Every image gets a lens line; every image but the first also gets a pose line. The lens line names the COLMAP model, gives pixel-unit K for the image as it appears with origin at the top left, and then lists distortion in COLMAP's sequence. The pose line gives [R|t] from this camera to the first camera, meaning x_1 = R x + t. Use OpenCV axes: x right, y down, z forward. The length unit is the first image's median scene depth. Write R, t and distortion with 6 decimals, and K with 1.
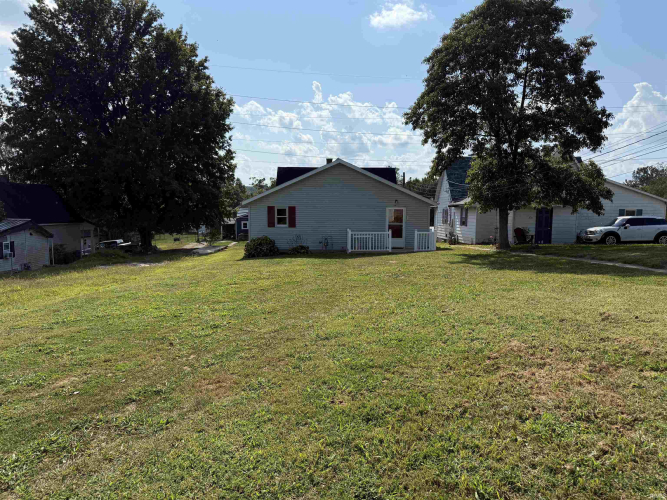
lens RADIAL K [[466.8, 0, 332.5], [0, 466.8, 252.9], [0, 0, 1]] dist [0.082522, -0.117215]
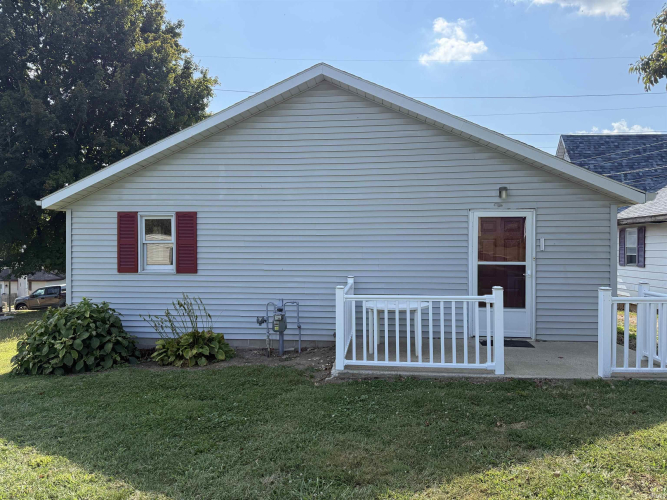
lens RADIAL K [[466.8, 0, 332.5], [0, 466.8, 252.9], [0, 0, 1]] dist [0.082522, -0.117215]
pose [[0.994542, -0.000920, -0.104335, 0.055409], [-0.006873, 0.997211, -0.074315, -0.044398], [0.104113, 0.074627, 0.991762, 0.671055]]
